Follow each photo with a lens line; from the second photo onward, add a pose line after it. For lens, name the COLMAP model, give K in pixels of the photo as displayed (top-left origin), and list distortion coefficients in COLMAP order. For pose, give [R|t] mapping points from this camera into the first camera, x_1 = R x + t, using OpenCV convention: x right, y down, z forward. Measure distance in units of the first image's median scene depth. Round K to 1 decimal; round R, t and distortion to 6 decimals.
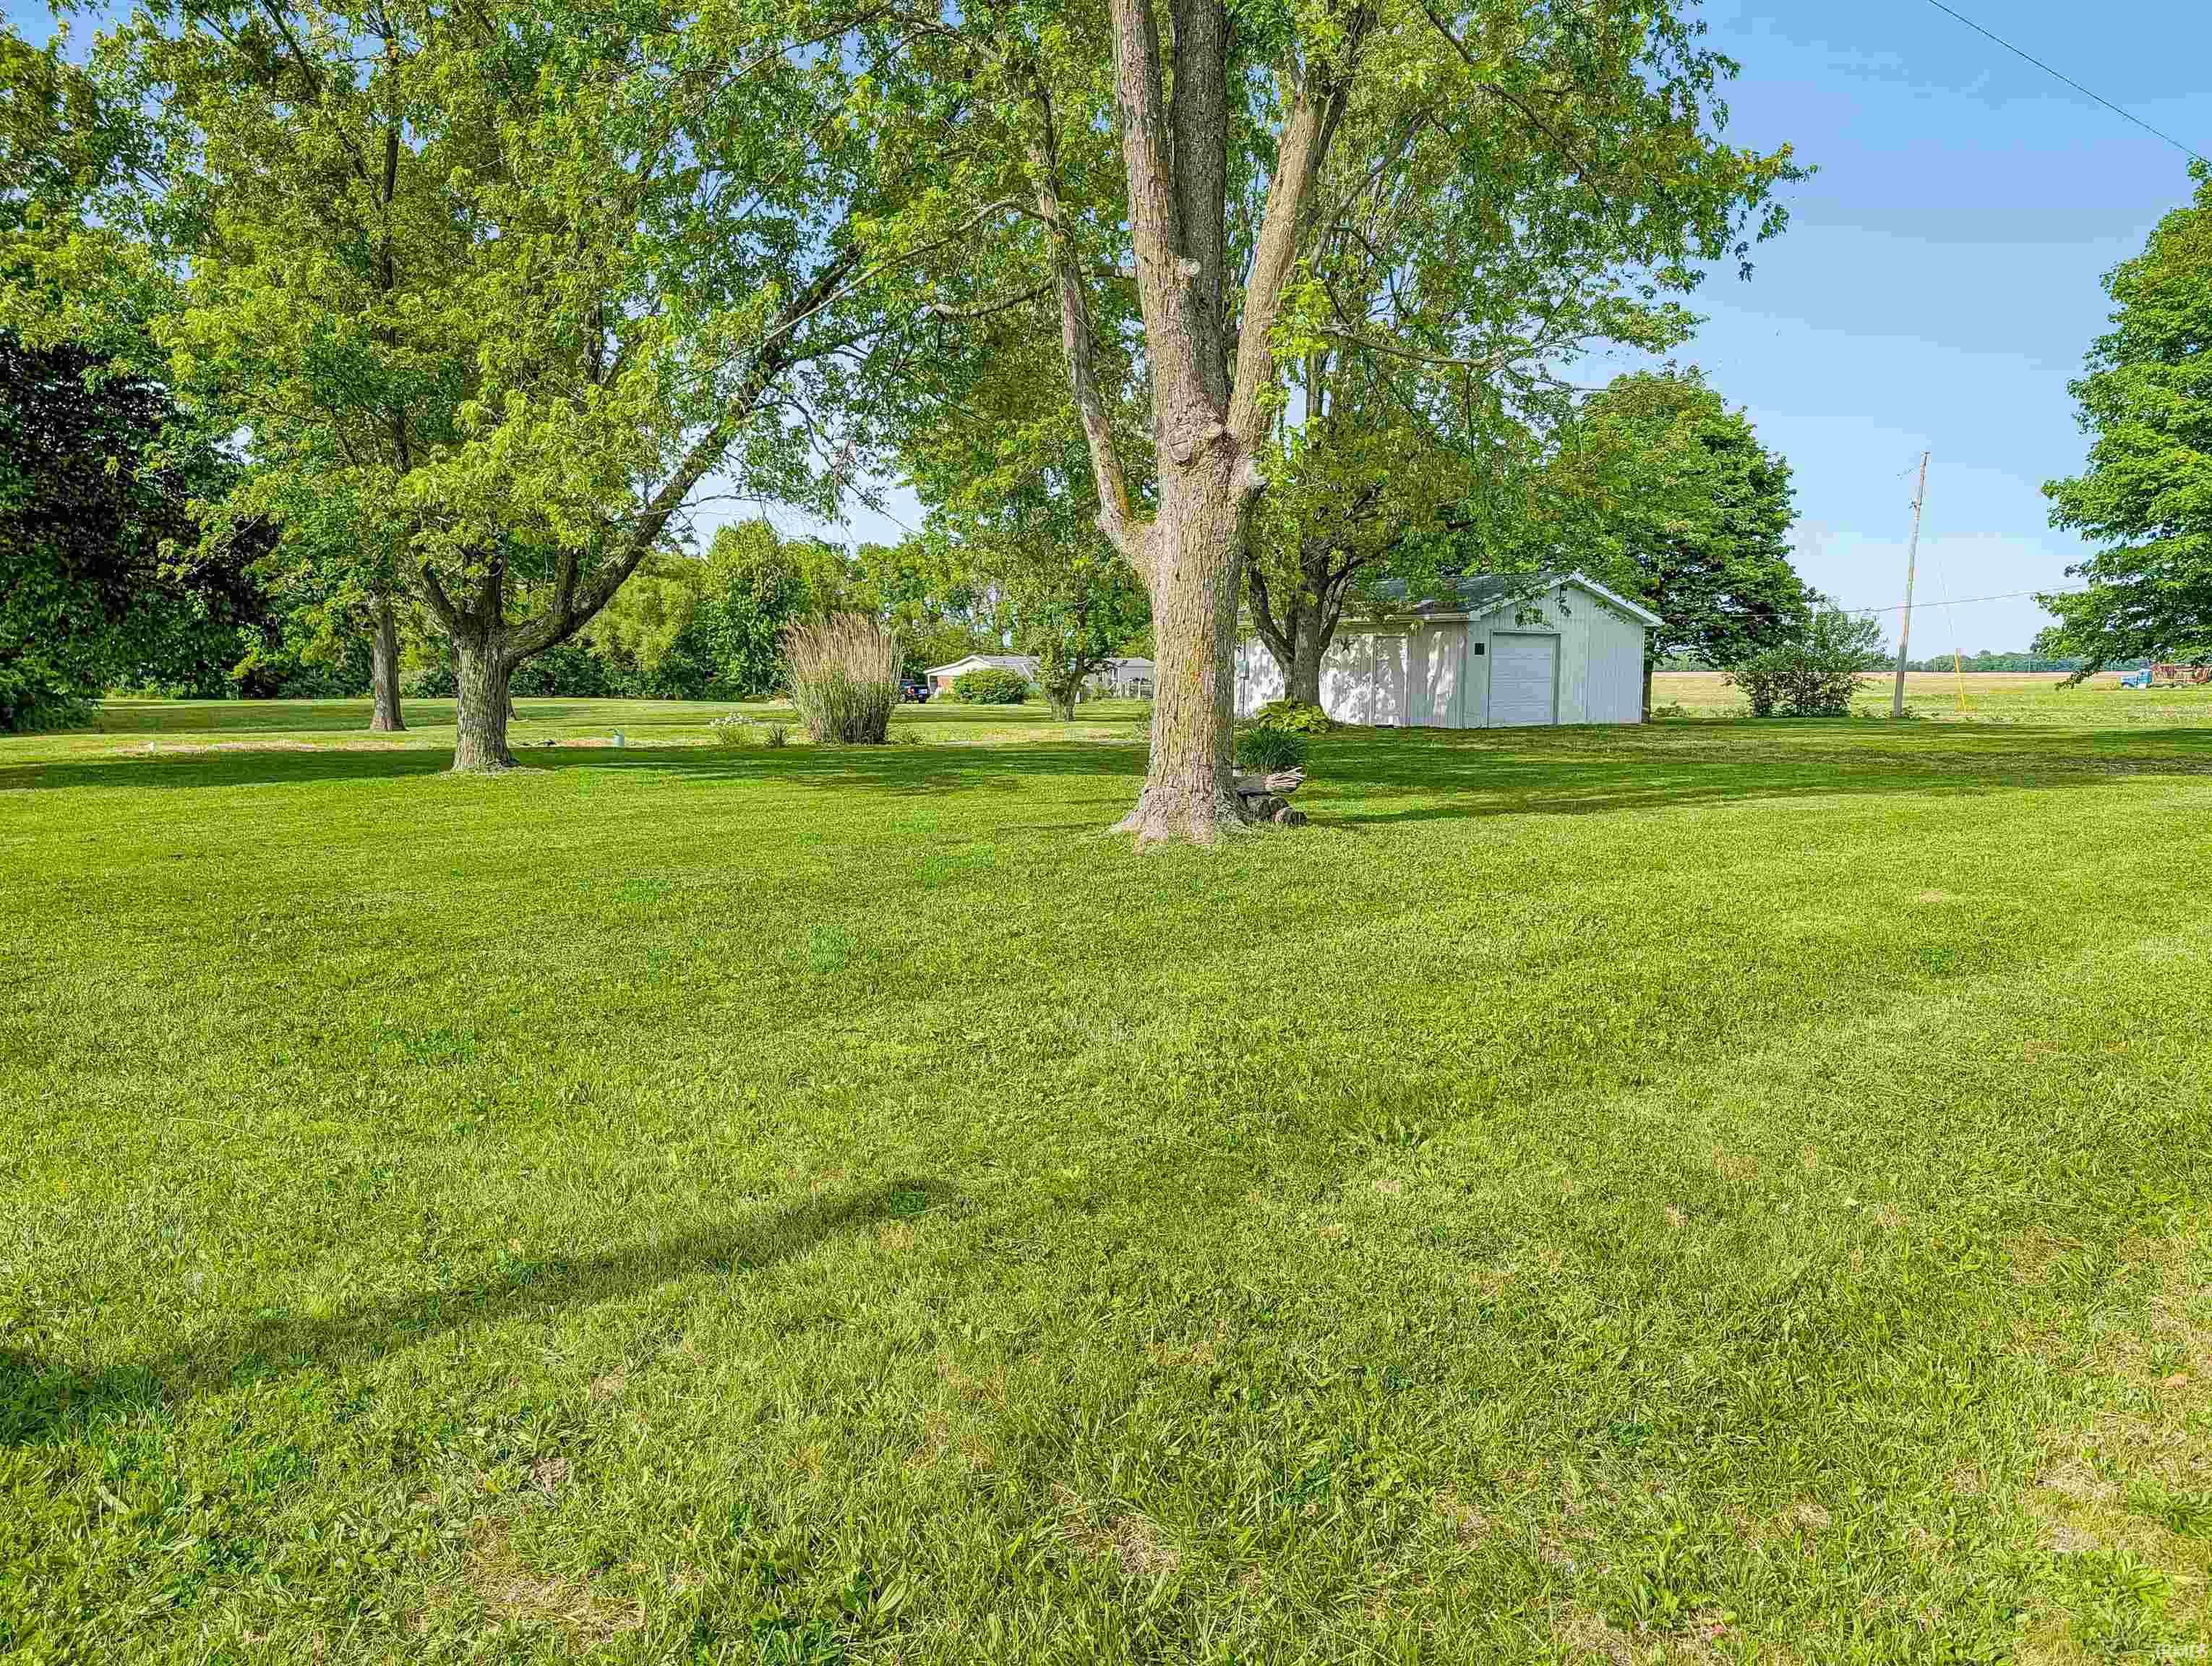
lens RADIAL K [[1618.6, 0, 1106.0], [0, 1618.6, 833.0], [0, 0, 1]] dist [-0.012581, -0.005149]
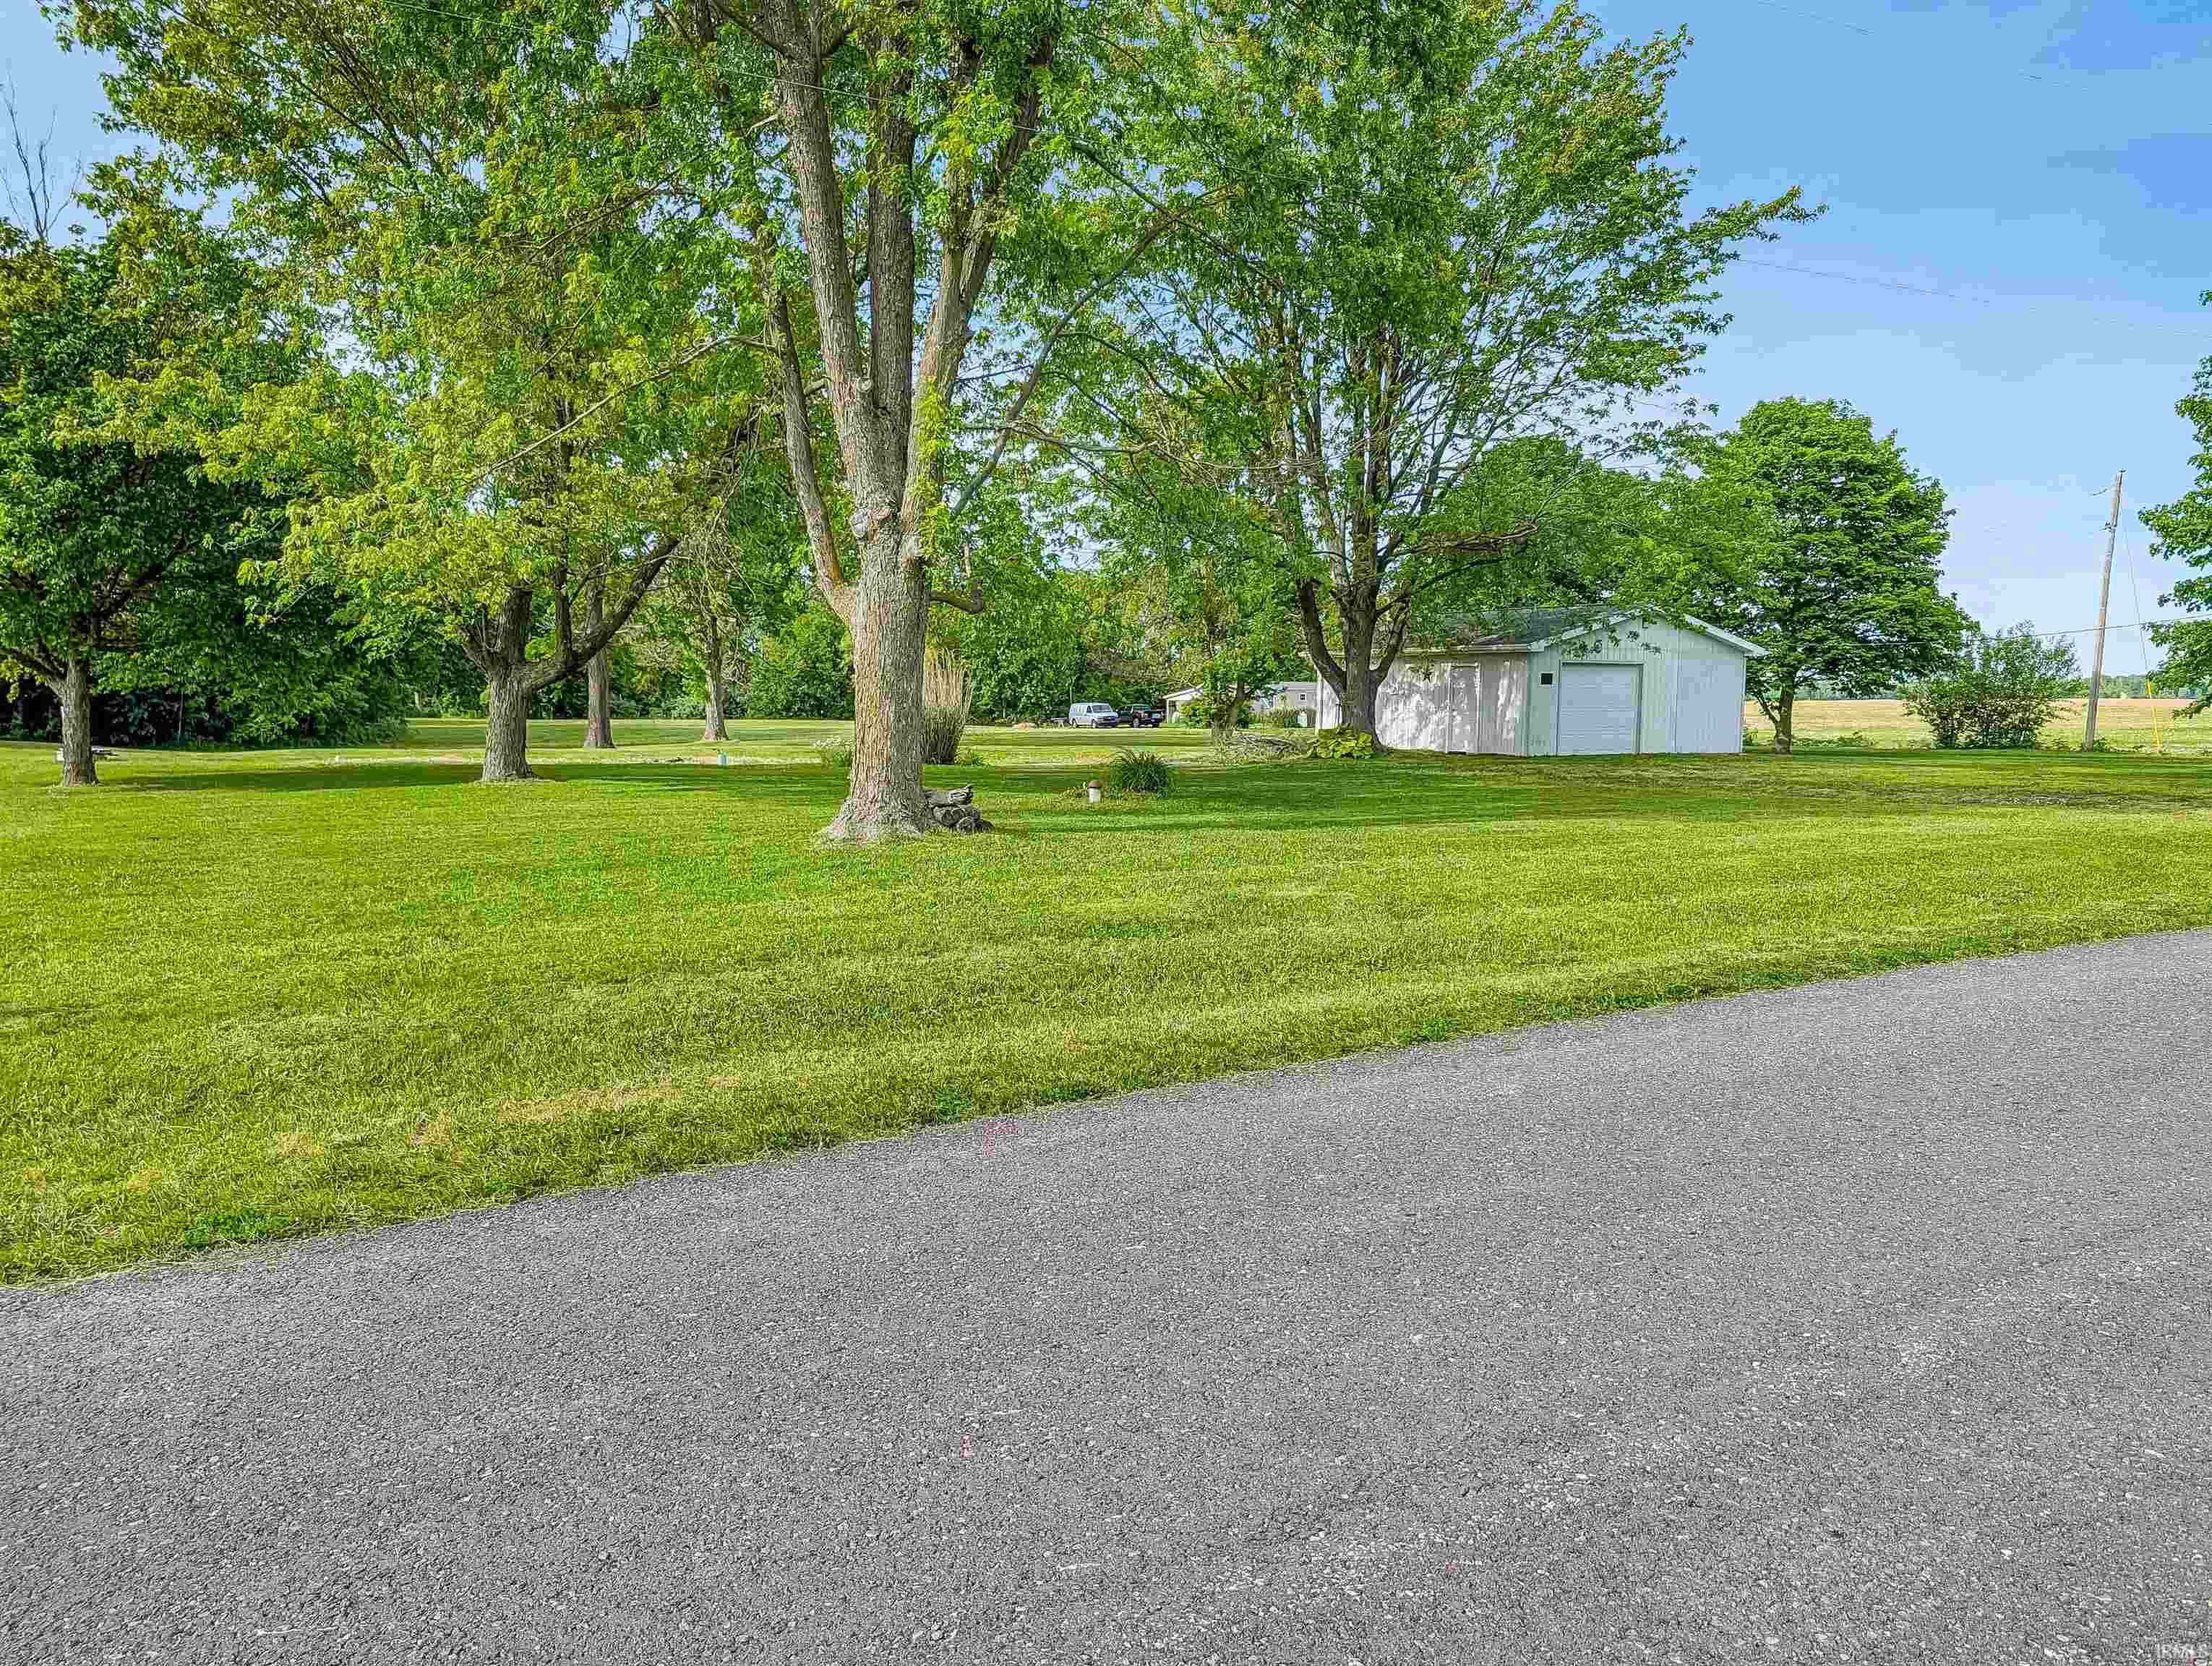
lens RADIAL K [[1618.6, 0, 1106.0], [0, 1618.6, 833.0], [0, 0, 1]] dist [-0.012581, -0.005149]
pose [[0.982908, 0.018374, -0.183179, 0.138747], [-0.021098, 0.999694, -0.012933, 0.003230], [0.182886, 0.016577, 0.982994, -0.056889]]
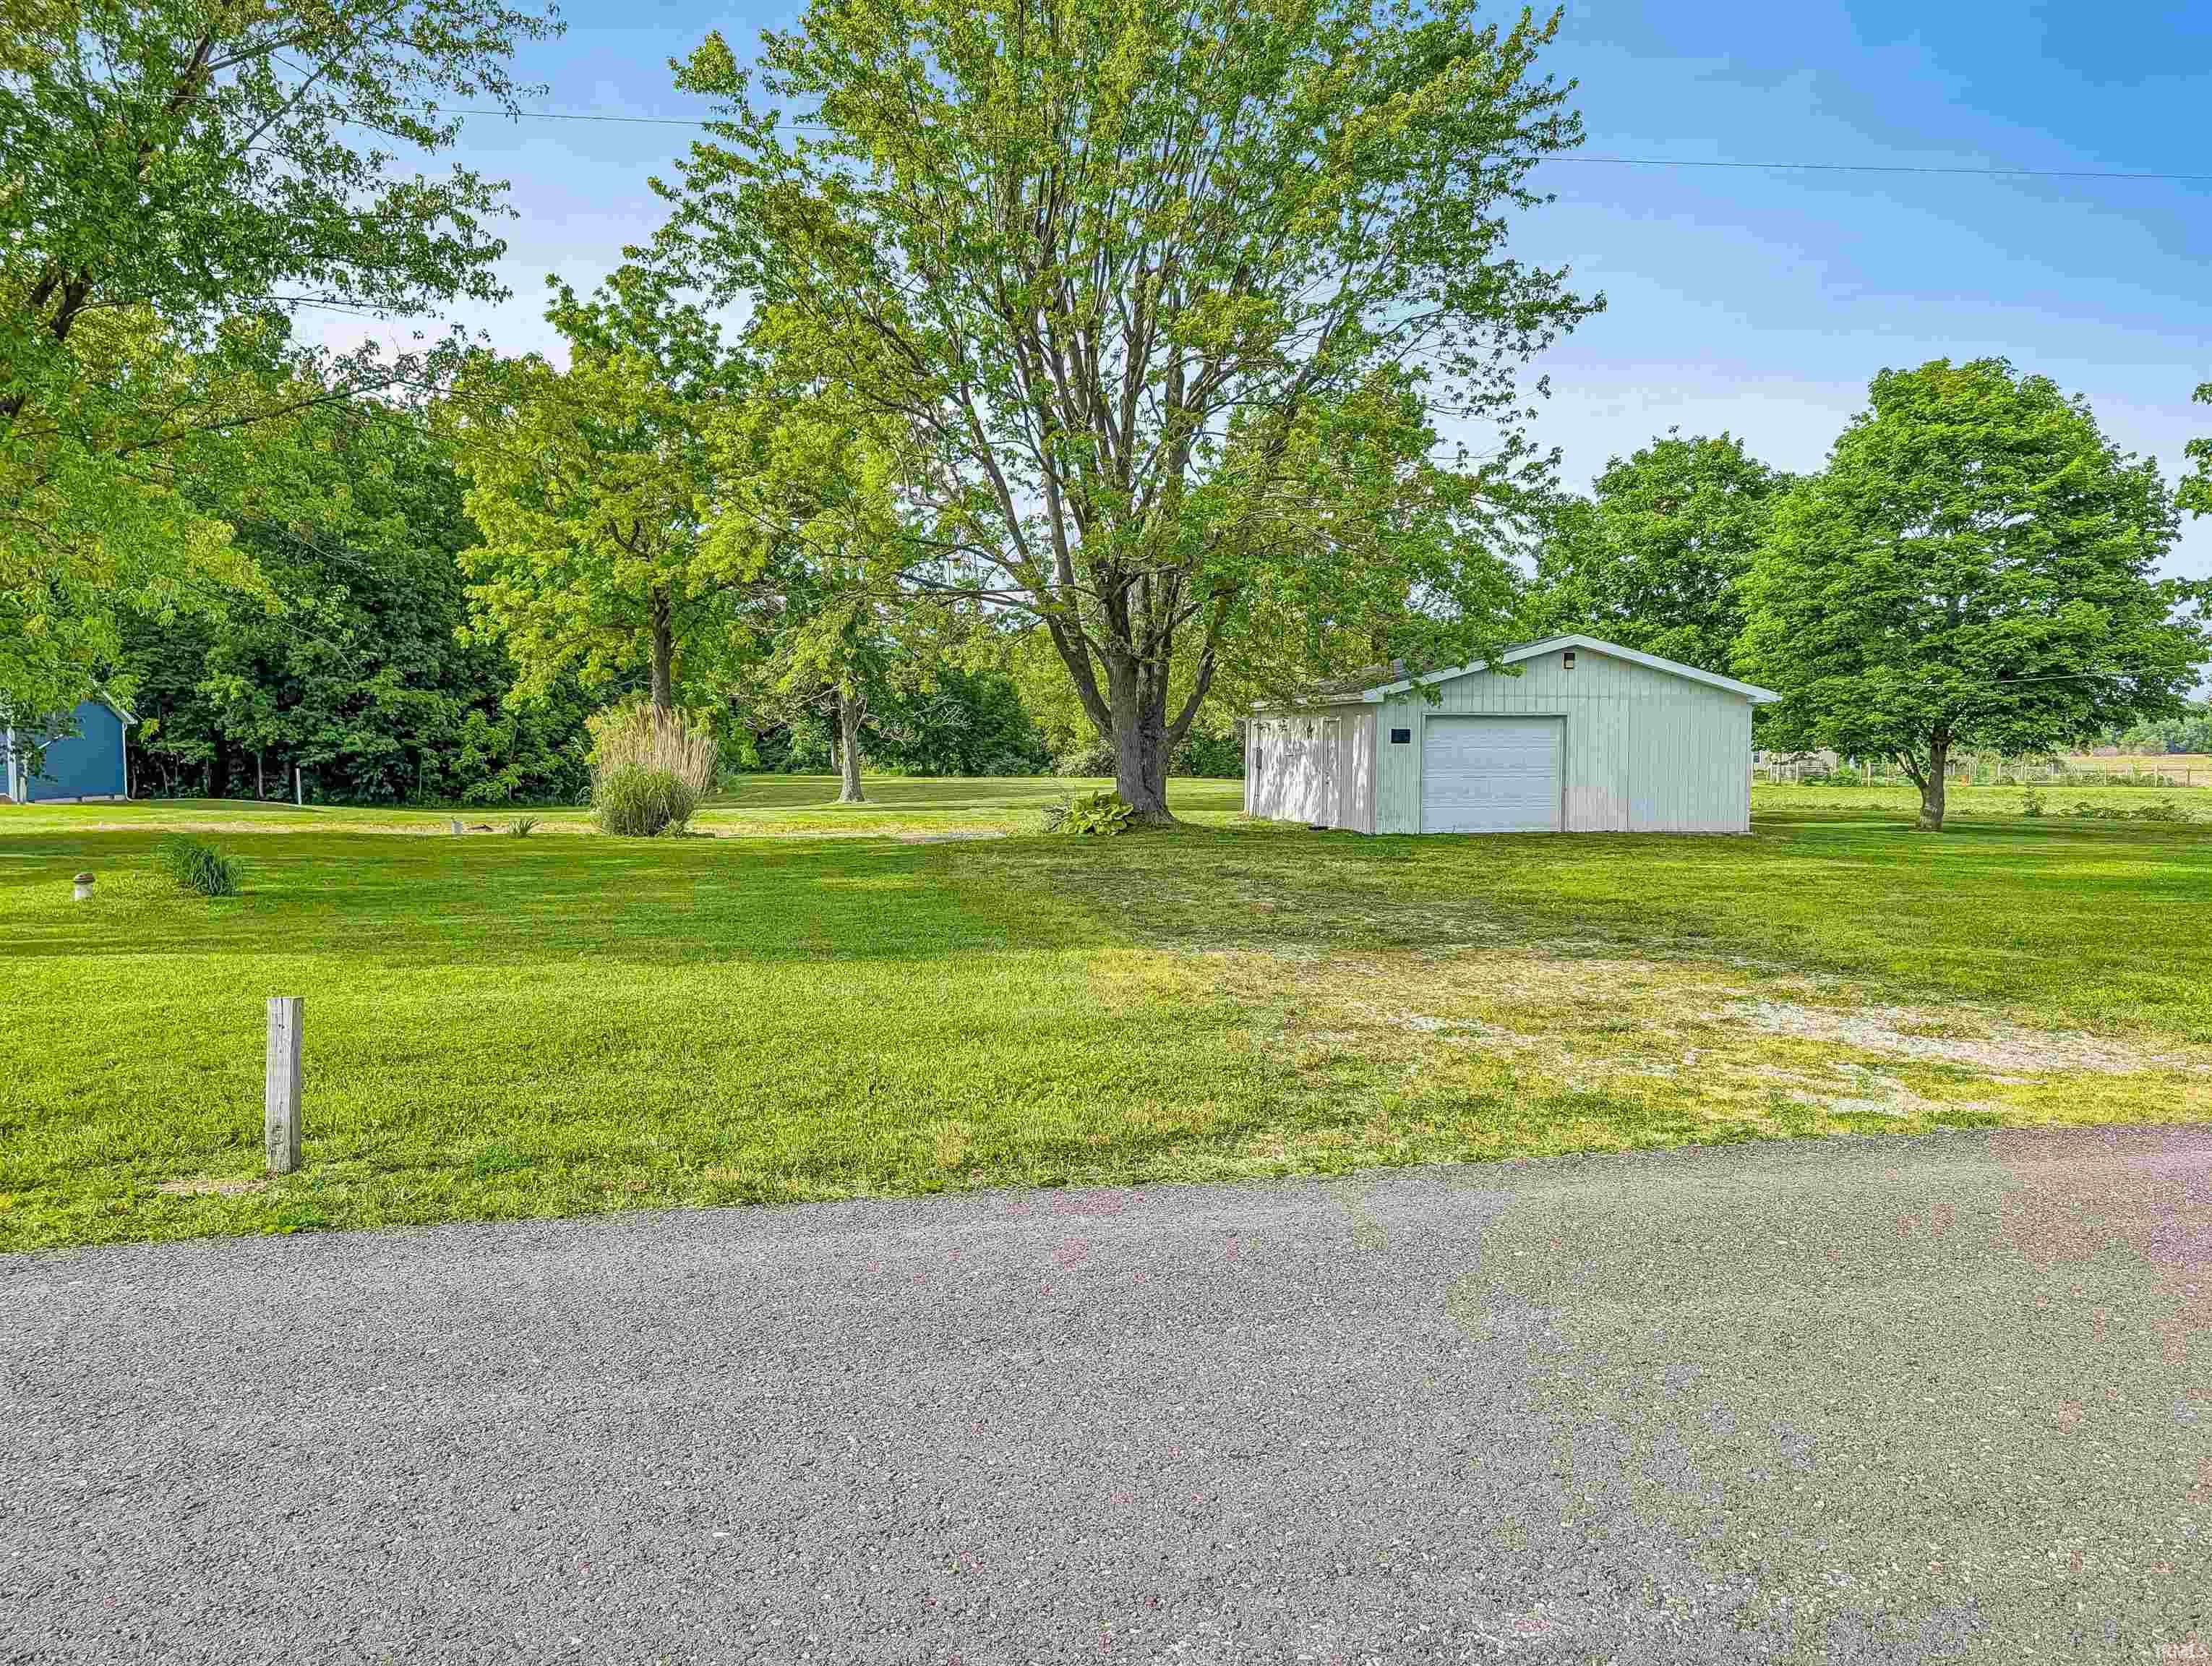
lens RADIAL K [[1663.7, 0, 1106.0], [0, 1663.7, 833.0], [0, 0, 1]] dist [0.000679, -0.003015]
pose [[0.865012, 0.022913, -0.501228, 0.500763], [-0.047599, 0.998199, -0.036515, -0.025655], [0.499488, 0.055443, 0.864545, 0.190843]]
